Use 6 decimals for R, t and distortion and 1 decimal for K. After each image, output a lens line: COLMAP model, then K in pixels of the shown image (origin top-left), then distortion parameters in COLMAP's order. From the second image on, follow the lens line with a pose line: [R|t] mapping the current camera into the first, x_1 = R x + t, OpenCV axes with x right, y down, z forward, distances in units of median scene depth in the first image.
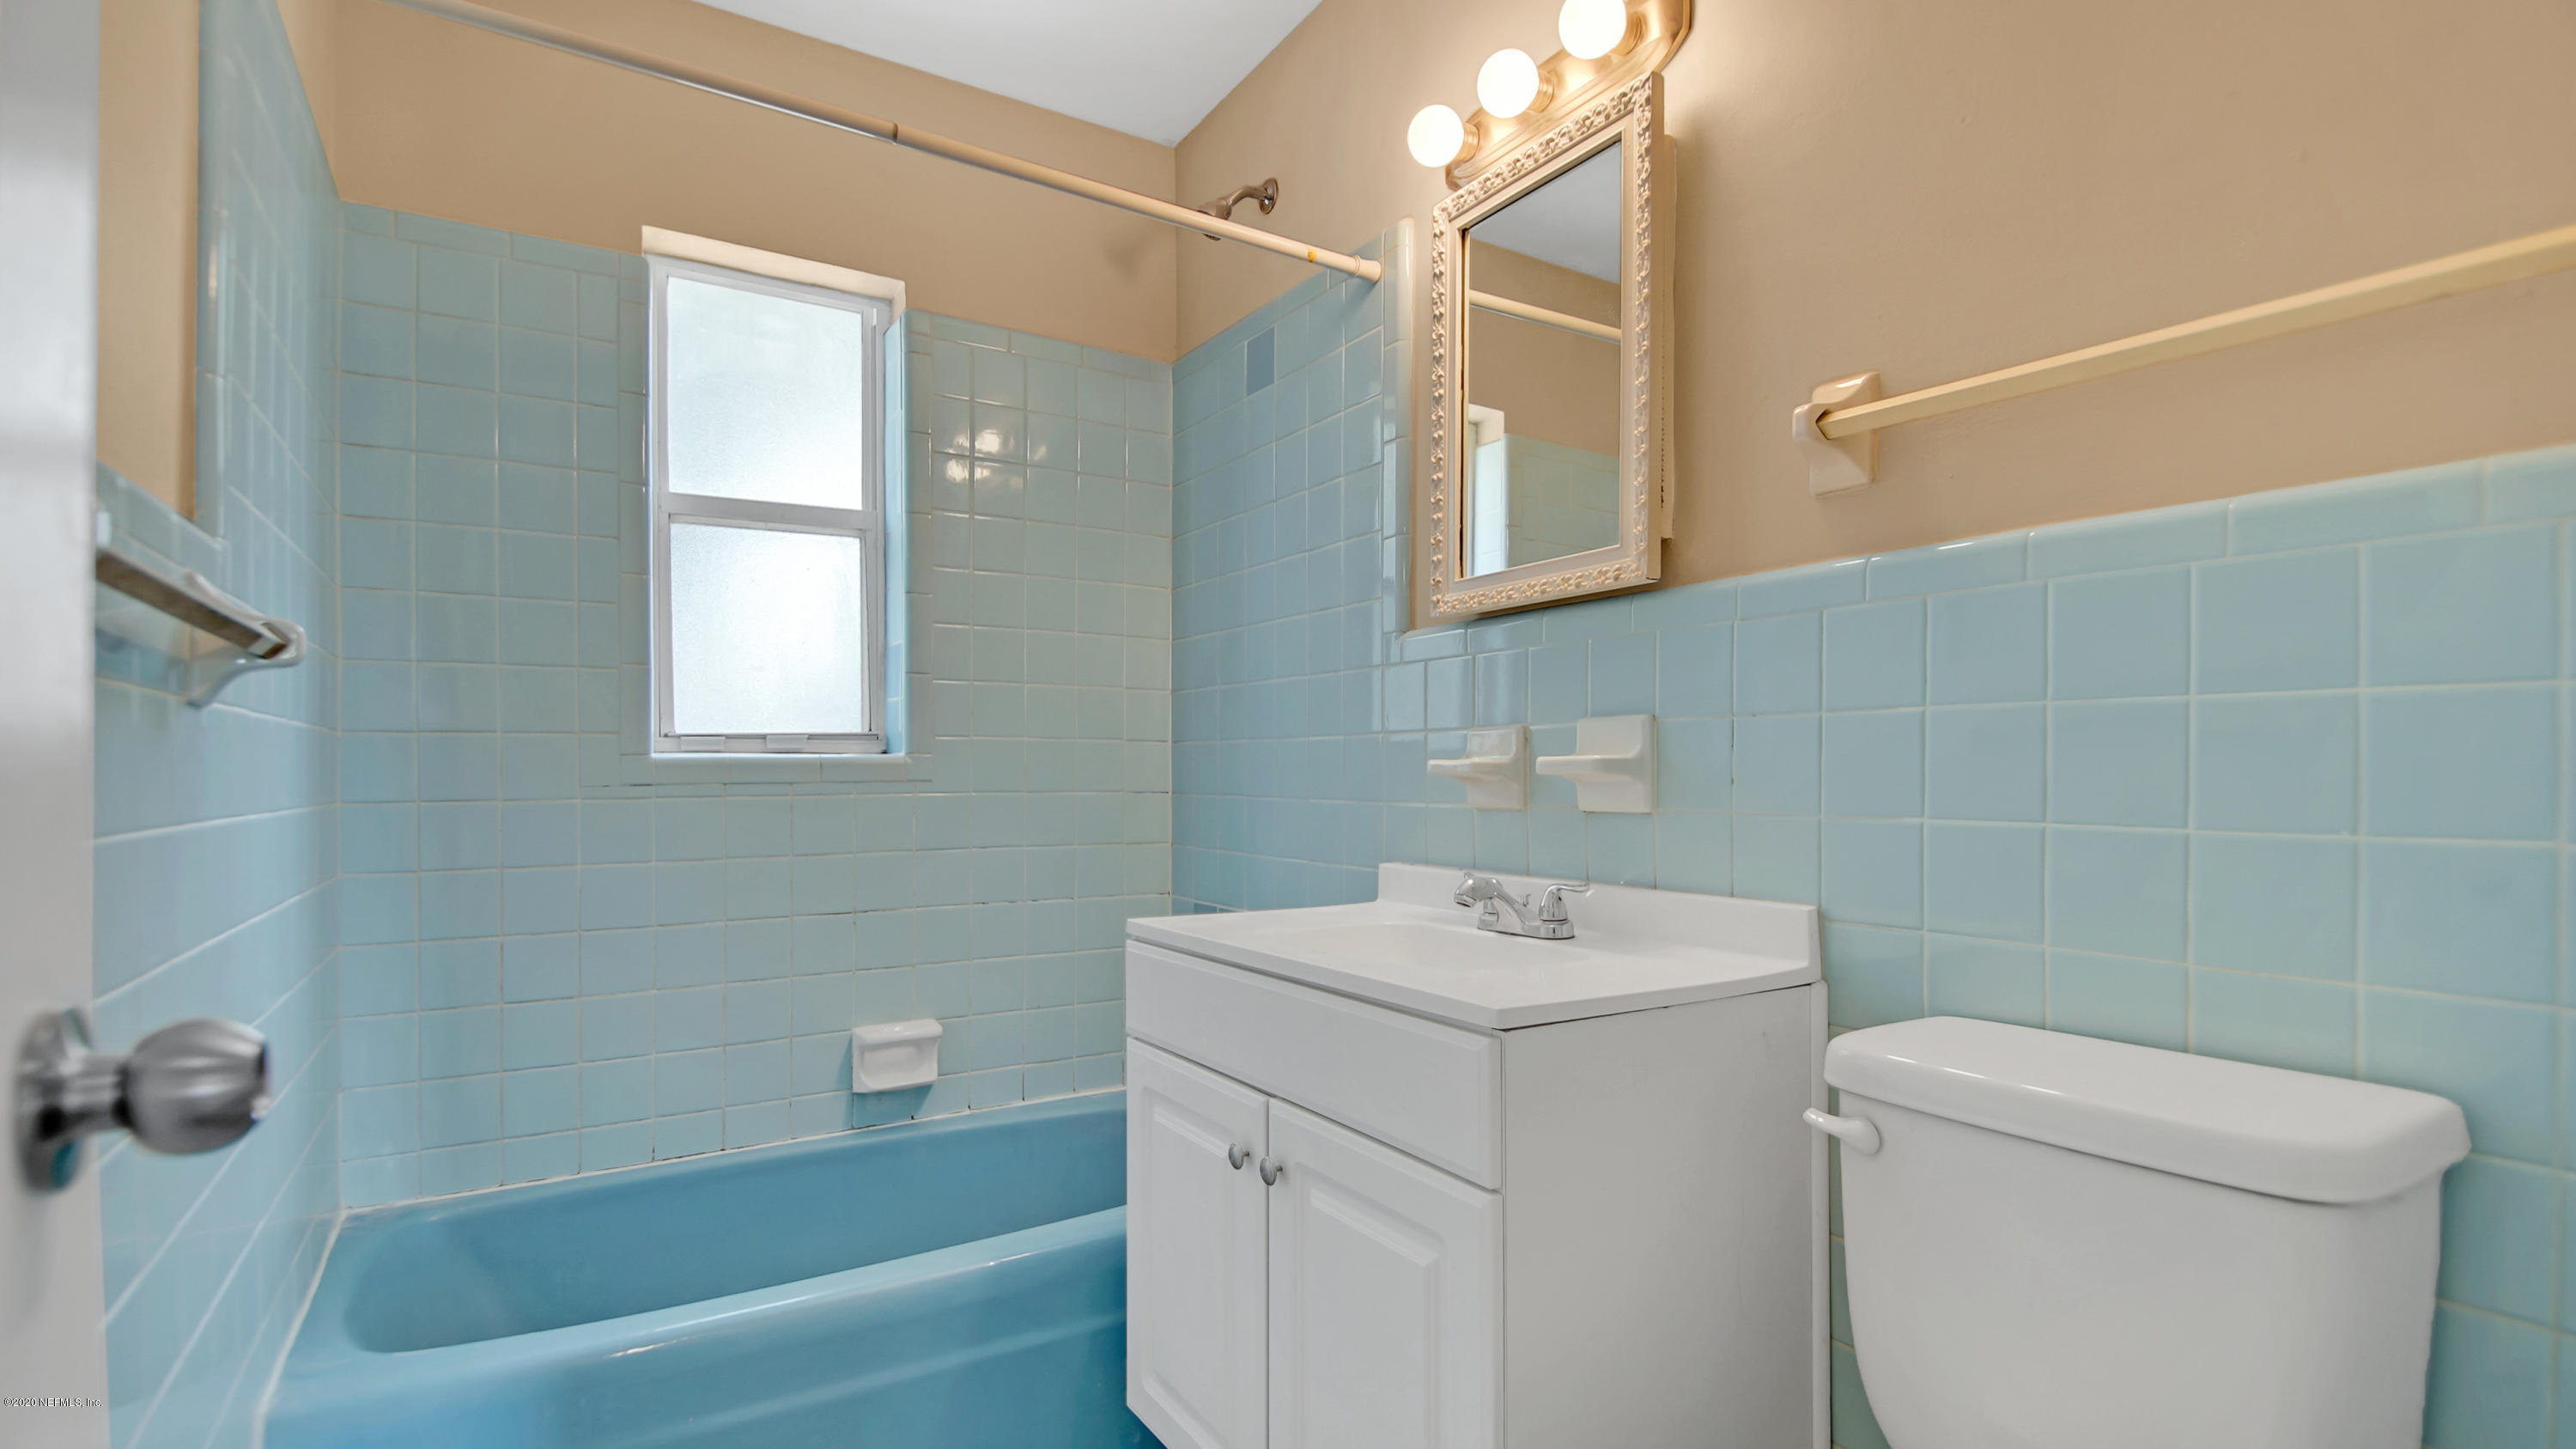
lens RADIAL K [[1172.5, 0, 1288.4], [0, 1172.5, 767.2], [0, 0, 1]] dist [-0.001234, -0.000419]
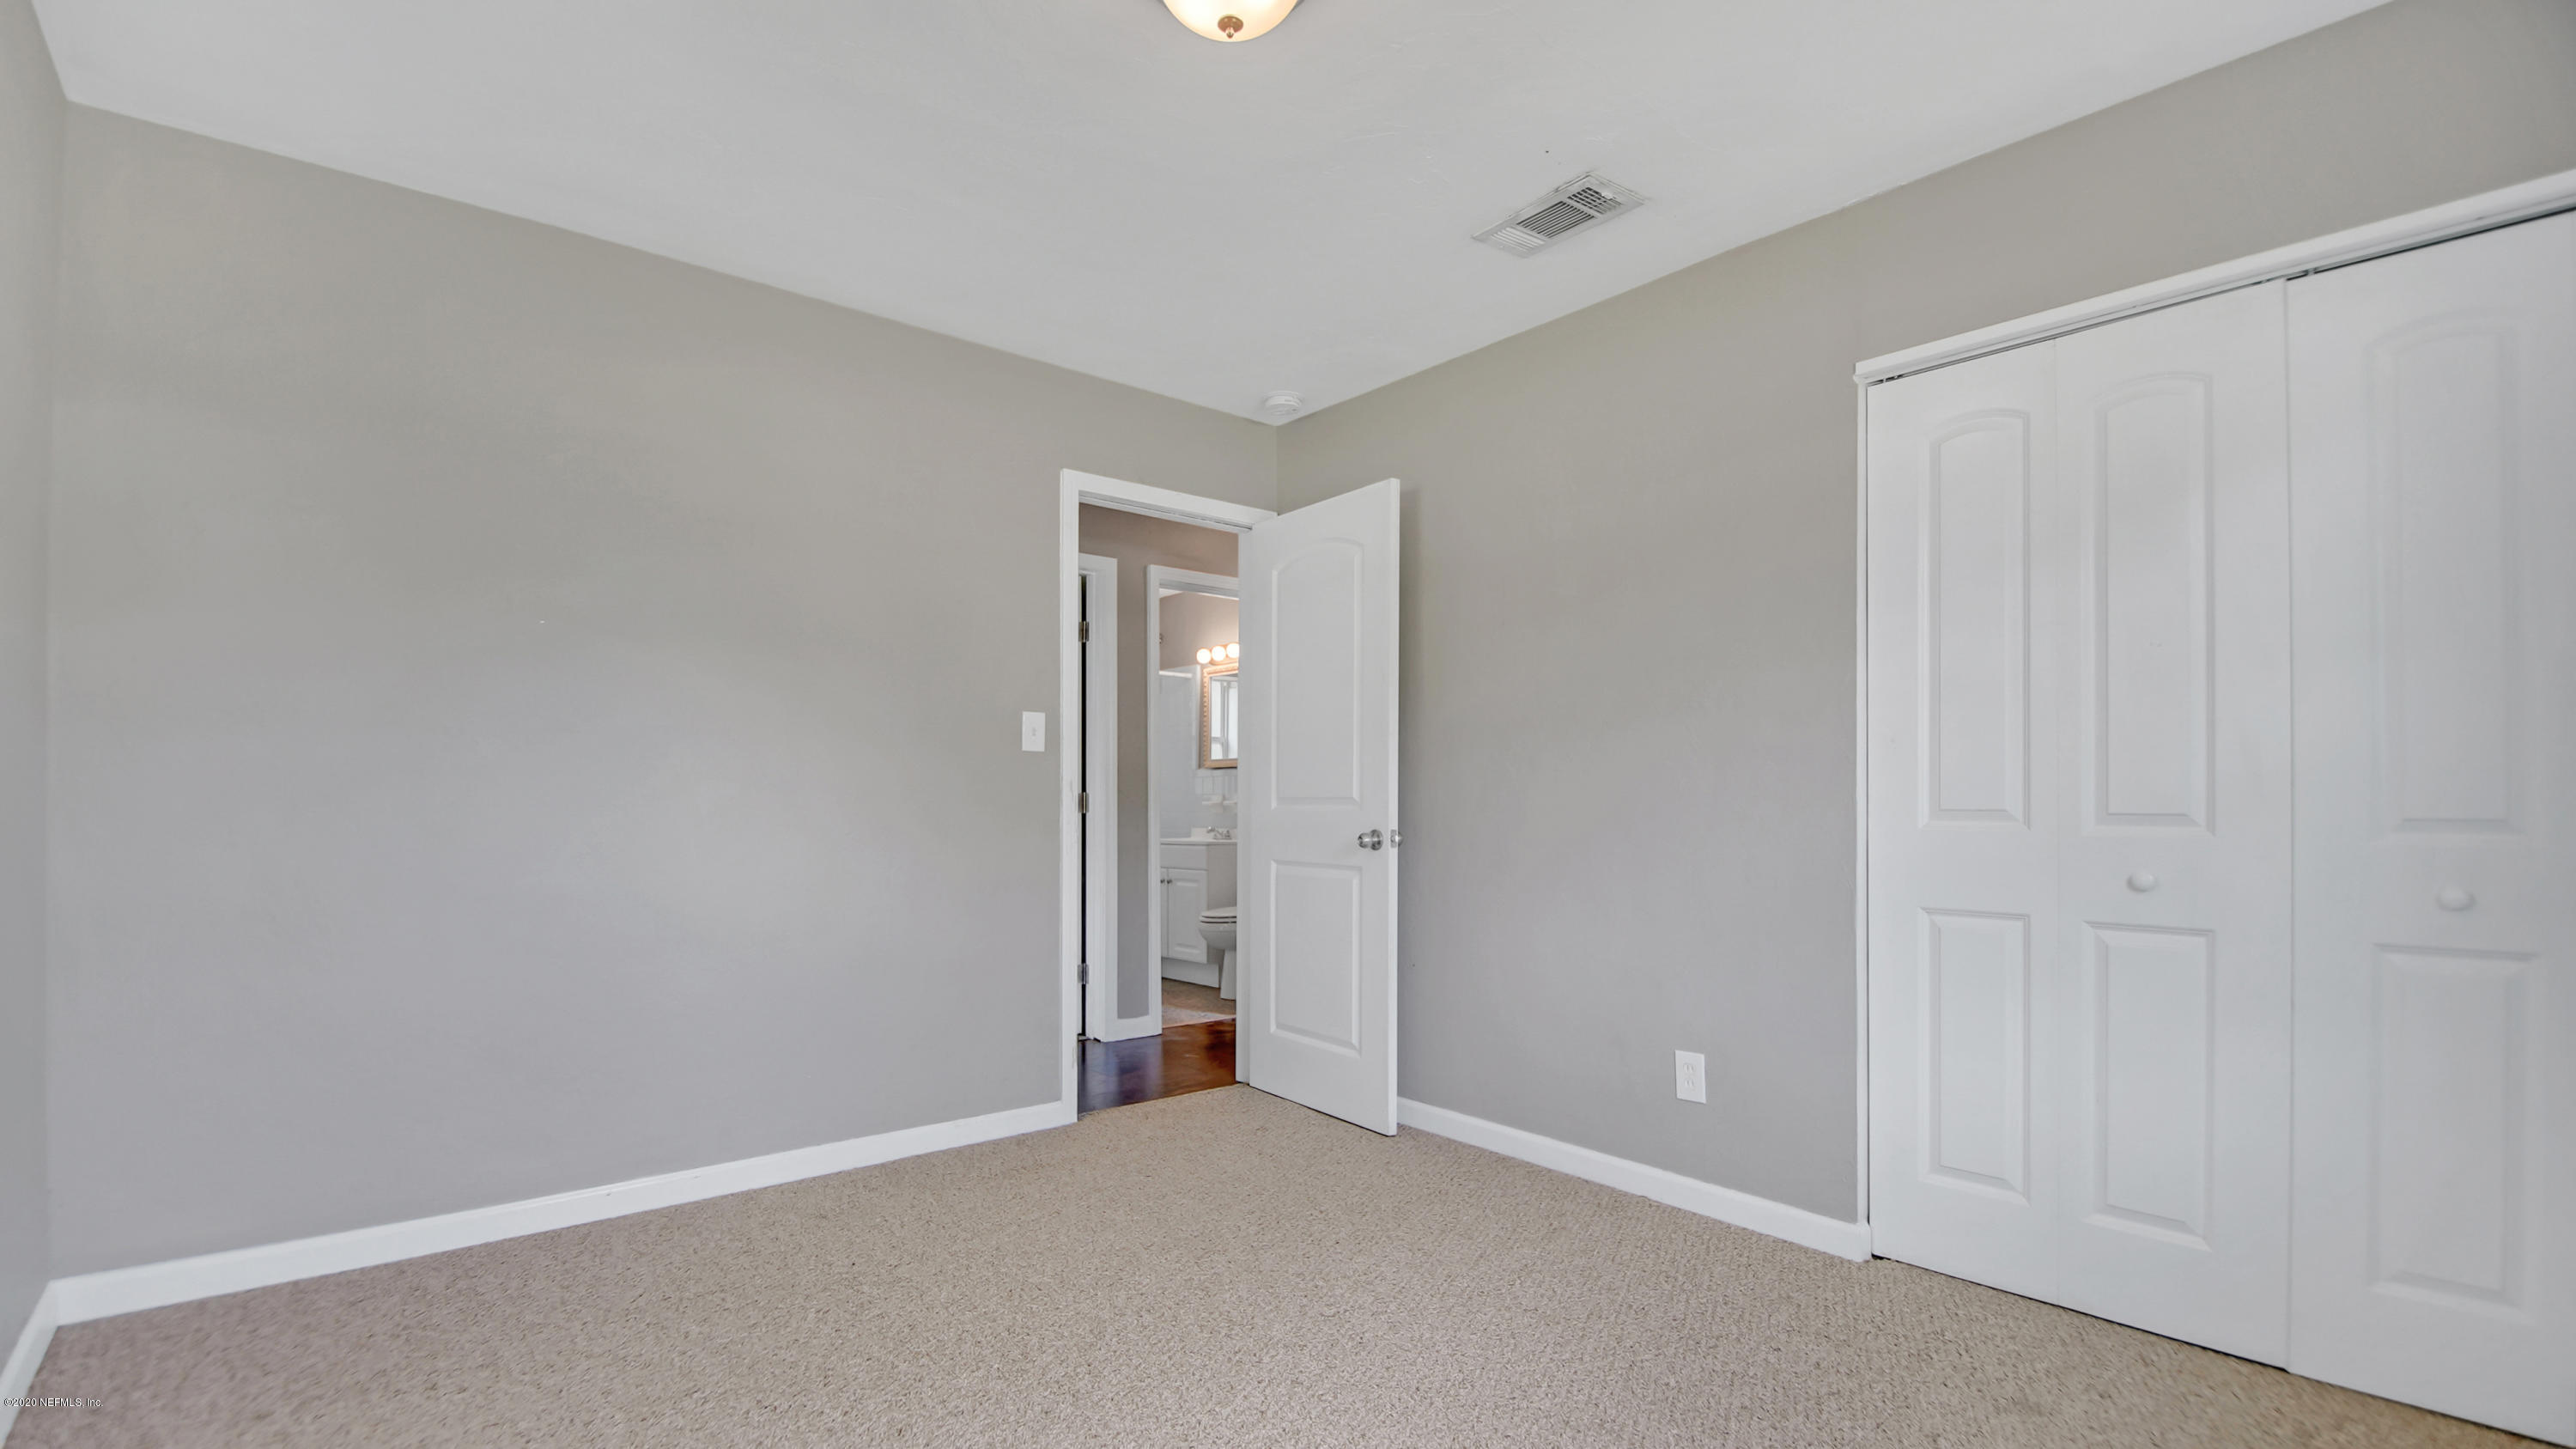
lens RADIAL K [[1193.1, 0, 1287.0], [0, 1193.1, 752.6], [0, 0, 1]] dist [-0.000993, -0.017932]
pose [[0.988419, 0.010891, 0.151358, -0.214152], [-0.004707, 0.999142, -0.041151, -0.019289], [-0.151676, 0.039962, 0.987622, -3.060893]]
